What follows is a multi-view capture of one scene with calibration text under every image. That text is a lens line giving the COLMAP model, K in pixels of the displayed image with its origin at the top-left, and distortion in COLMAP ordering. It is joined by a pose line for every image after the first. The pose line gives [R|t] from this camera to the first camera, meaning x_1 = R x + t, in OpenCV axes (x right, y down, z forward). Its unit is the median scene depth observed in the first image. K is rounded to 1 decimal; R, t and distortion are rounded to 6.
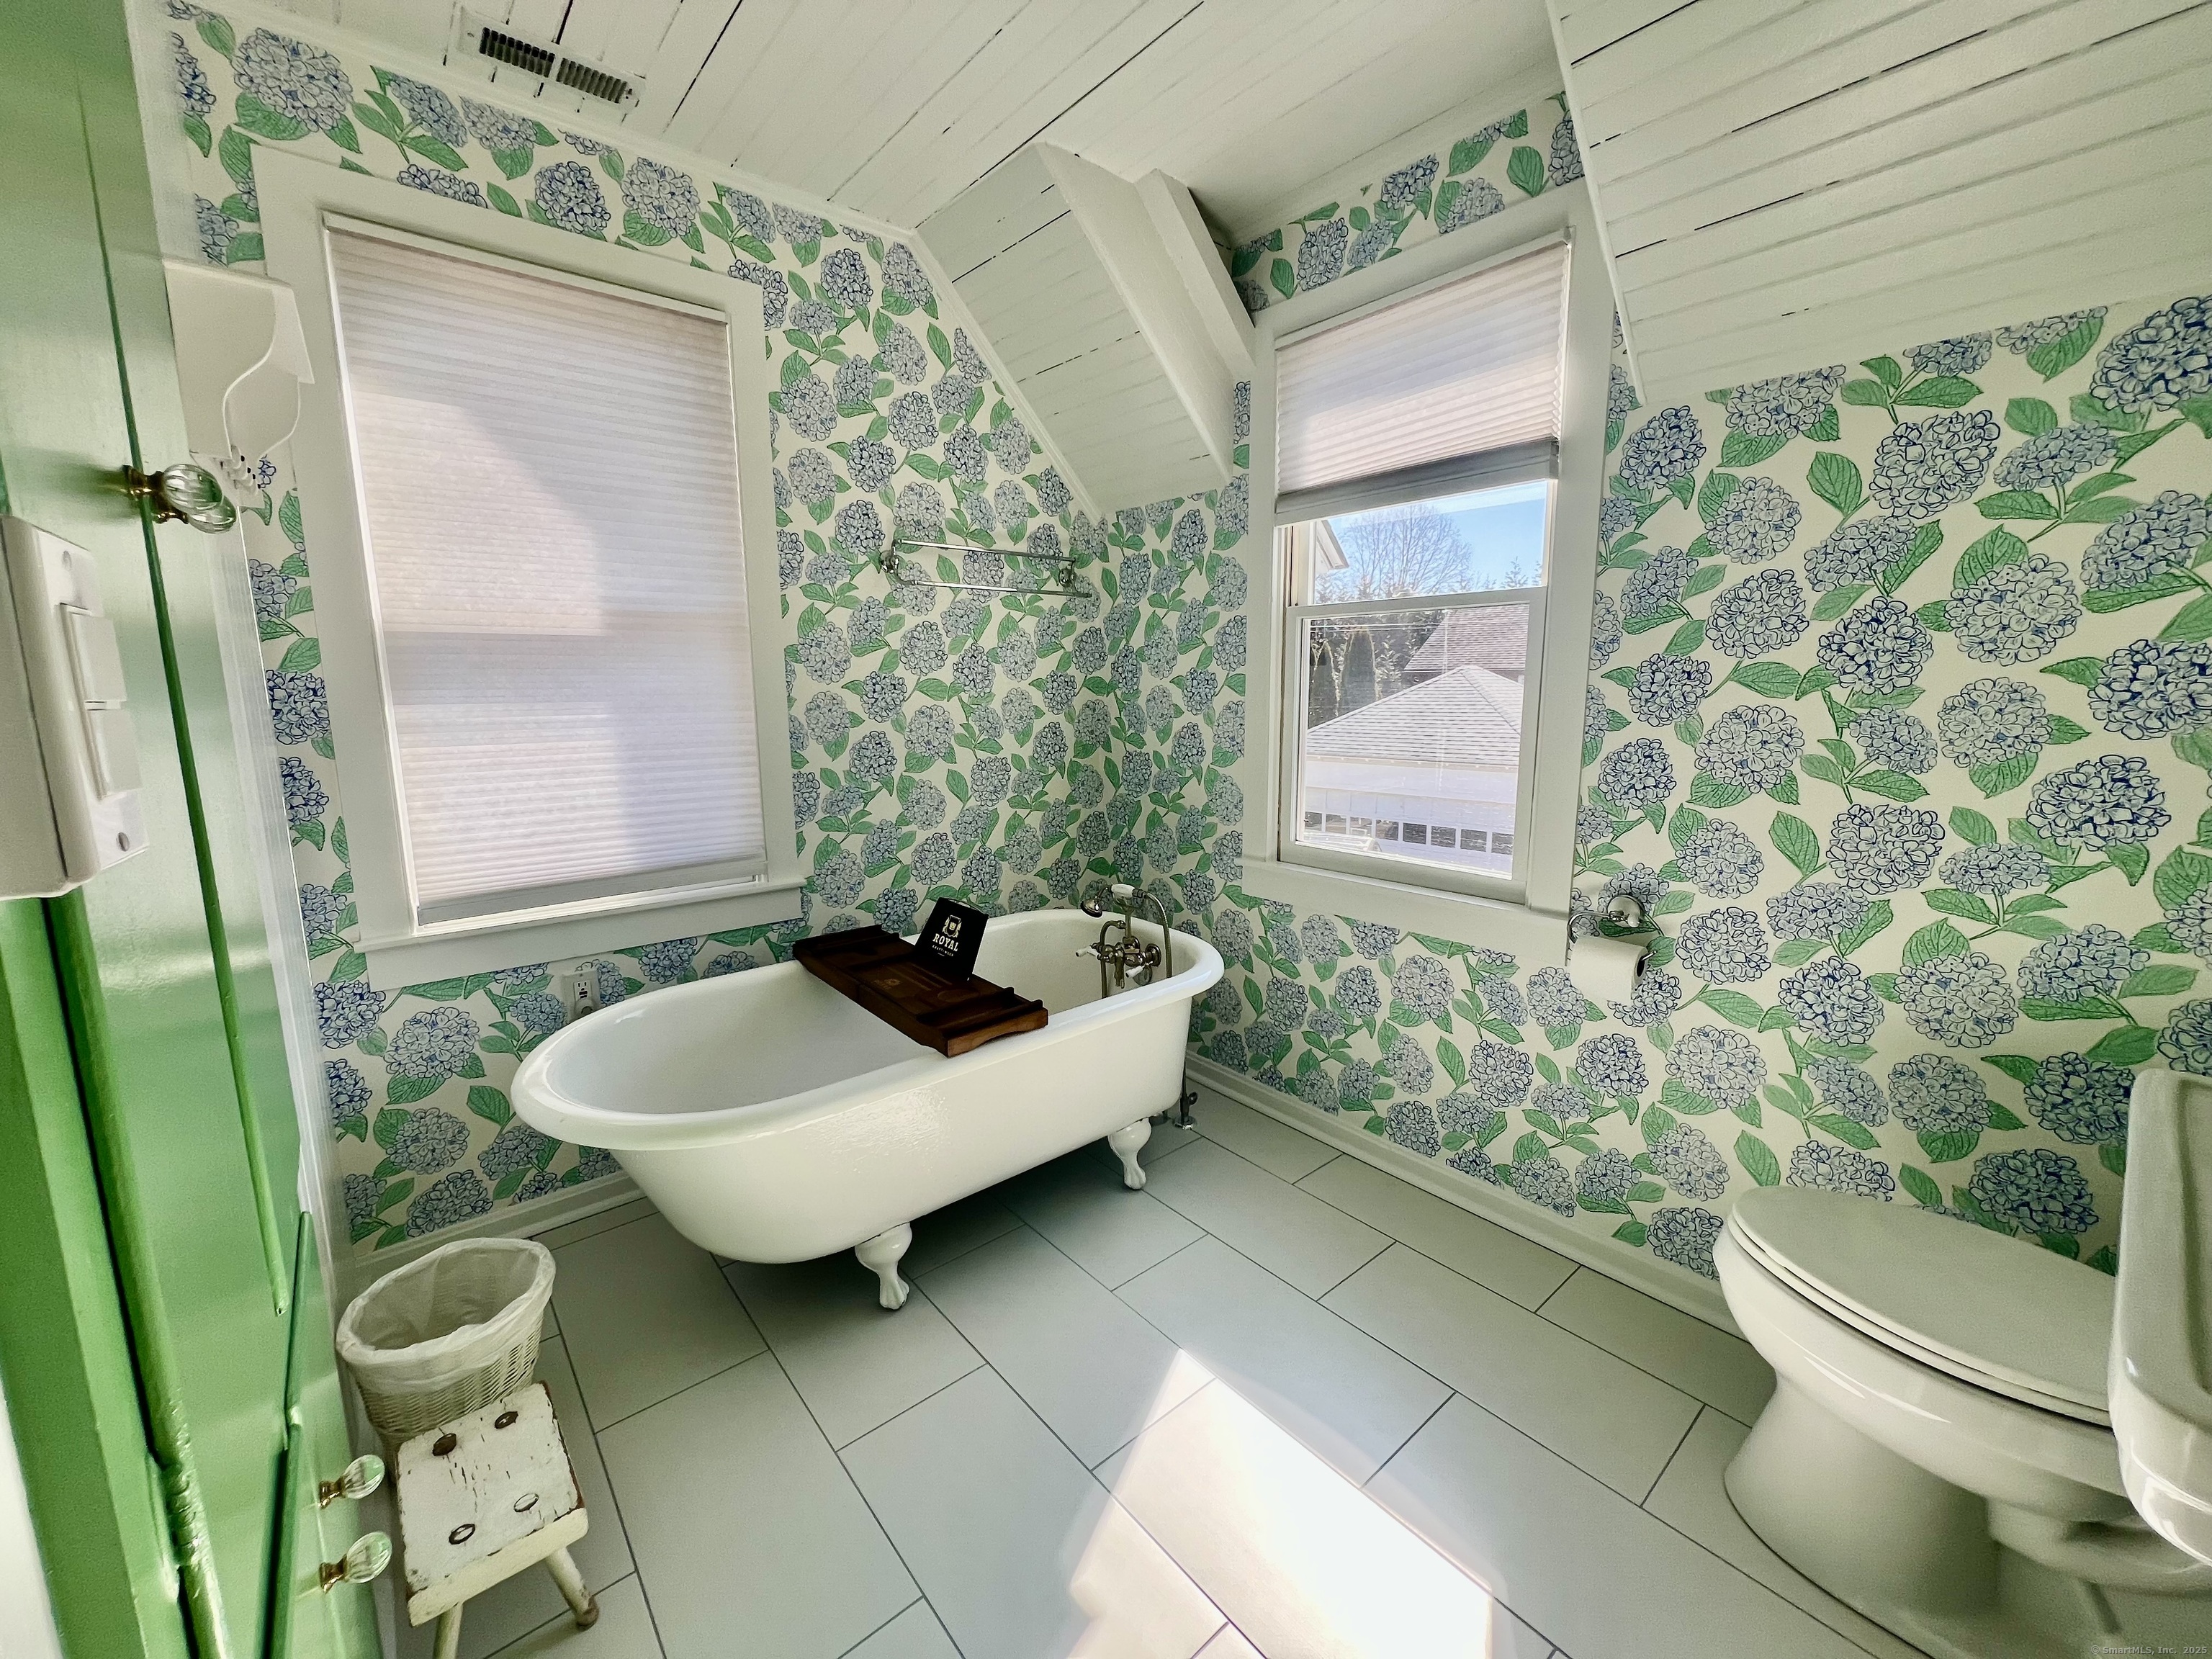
lens RADIAL K [[885.1, 0, 1095.5], [0, 885.1, 821.3], [0, 0, 1]] dist [-0.003092, 0.000532]
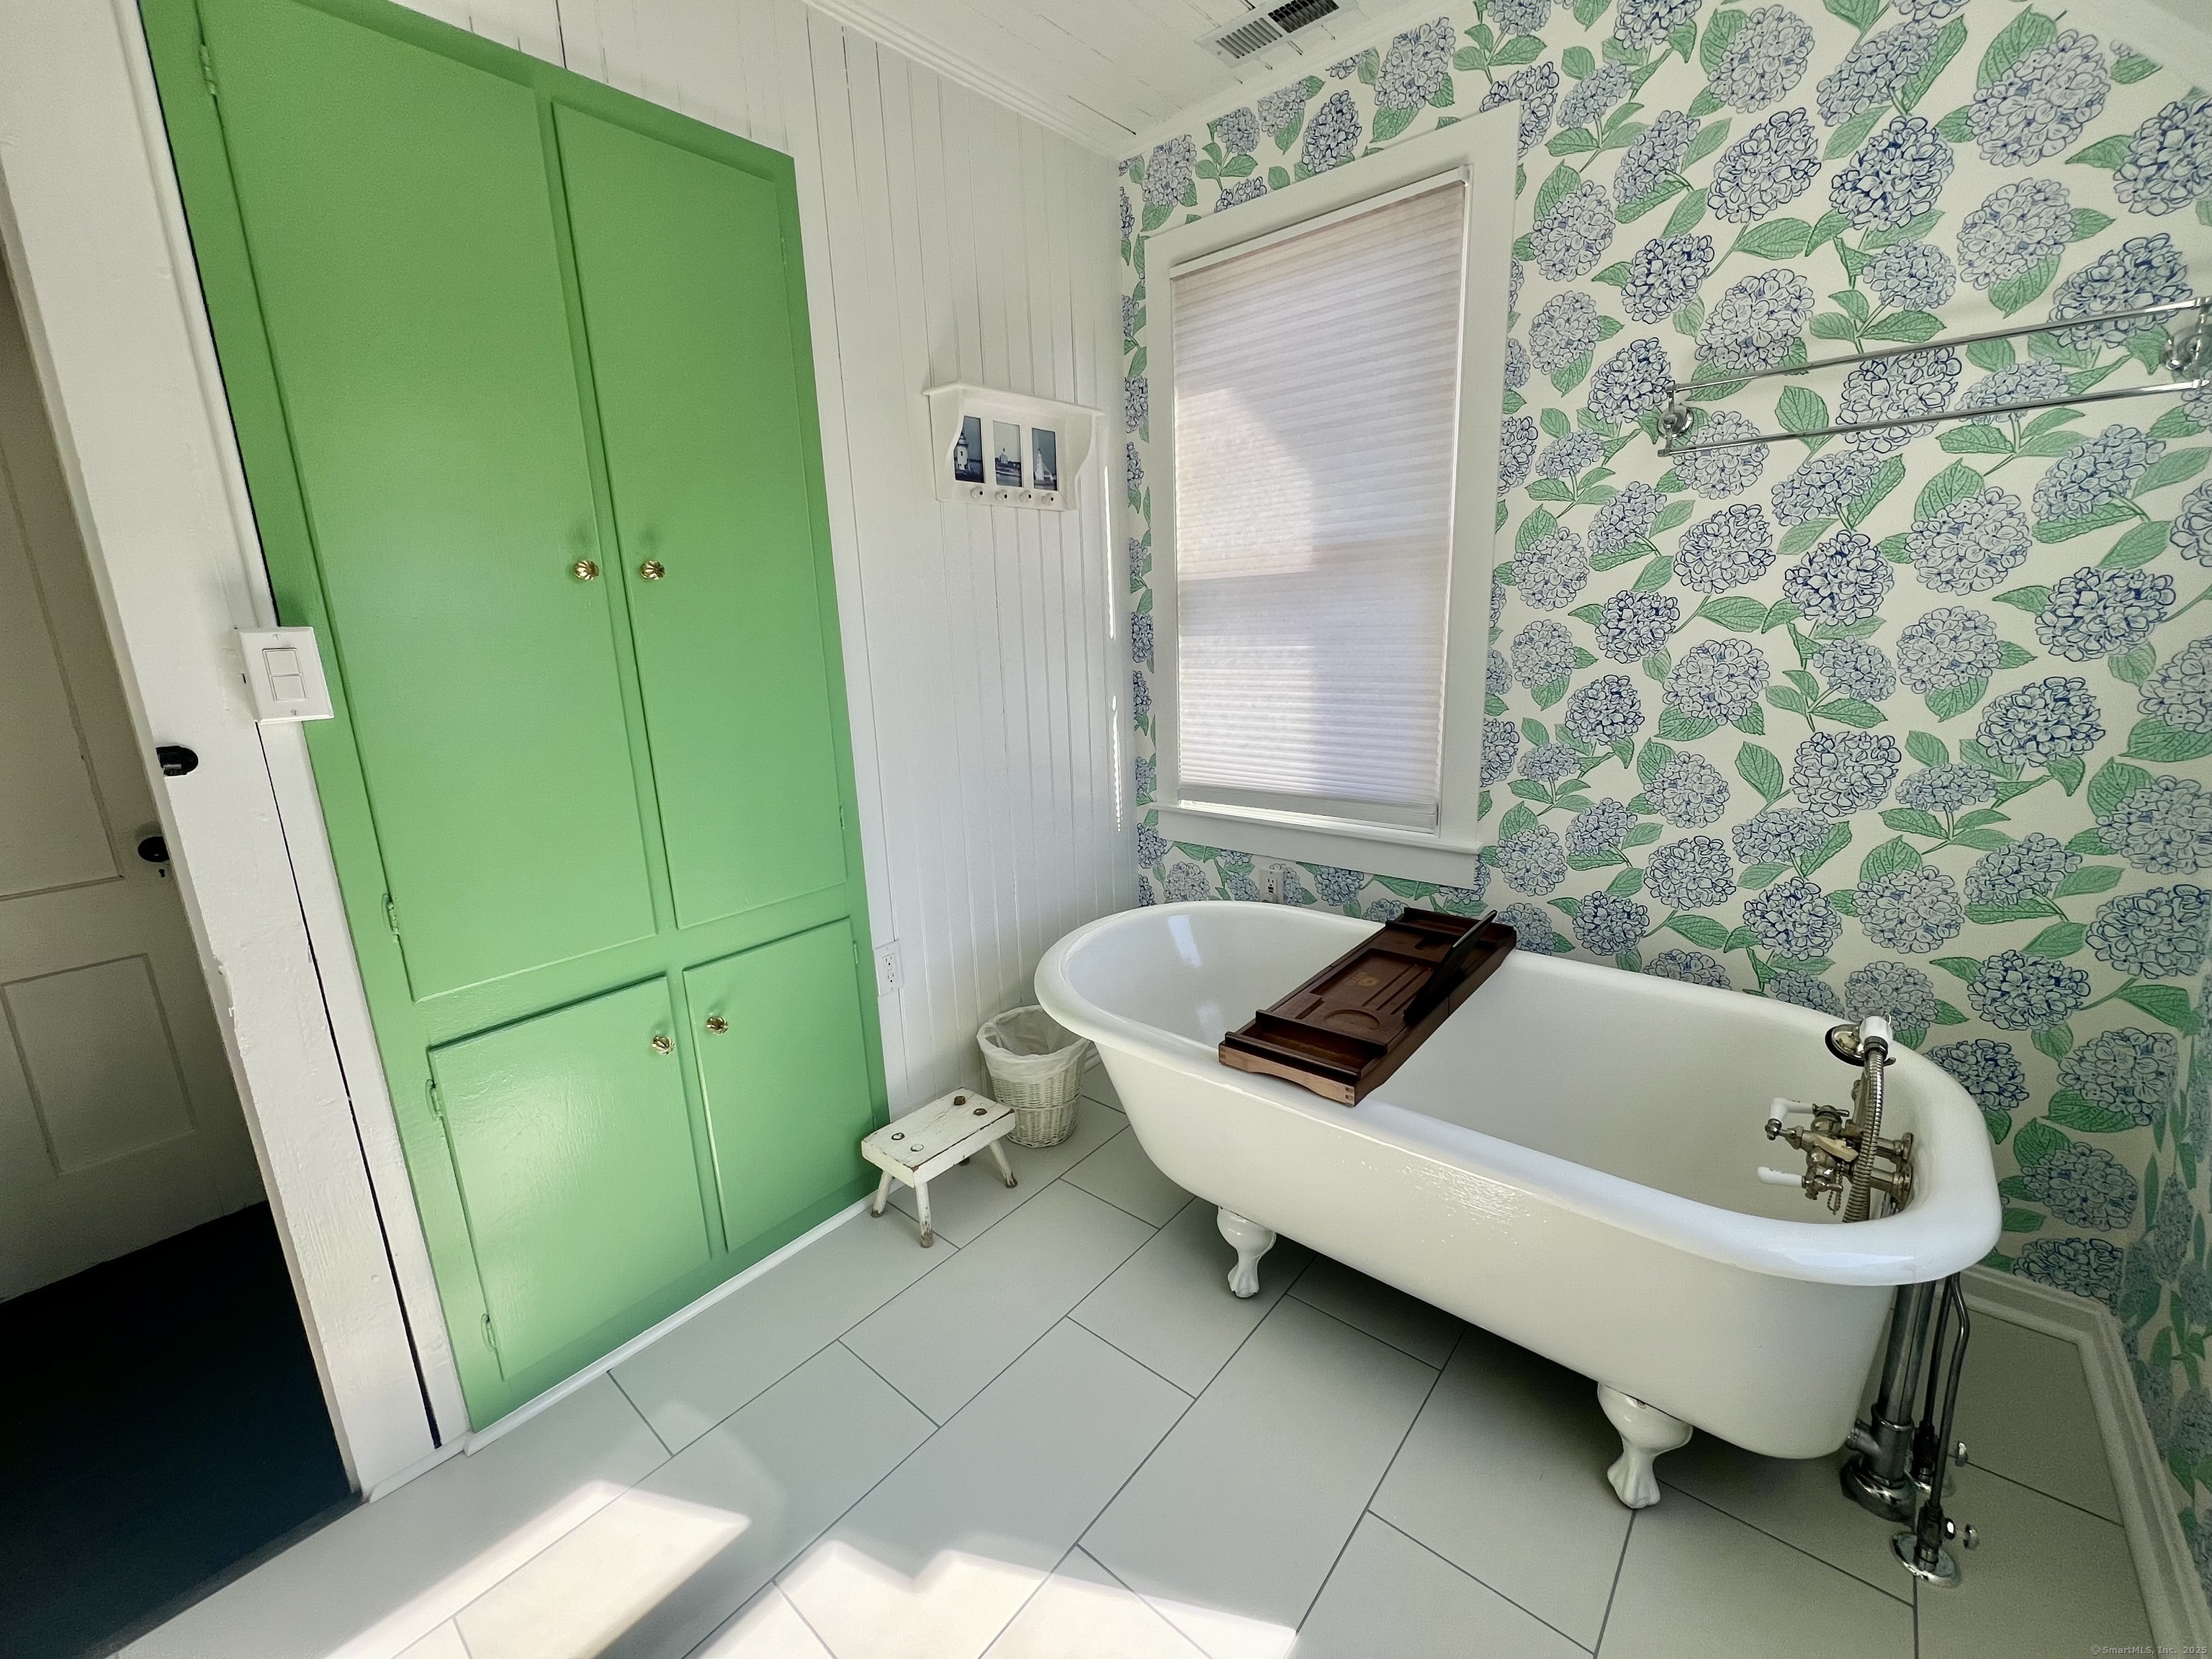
lens RADIAL K [[890.3, 0, 1091.8], [0, 890.3, 817.8], [0, 0, 1]] dist [0.000877, -0.000934]
pose [[0.162876, 0.219202, -0.961988, 0.539203], [-0.111932, 0.972819, 0.202719, -0.118026], [0.980277, 0.074659, 0.182984, 0.616687]]
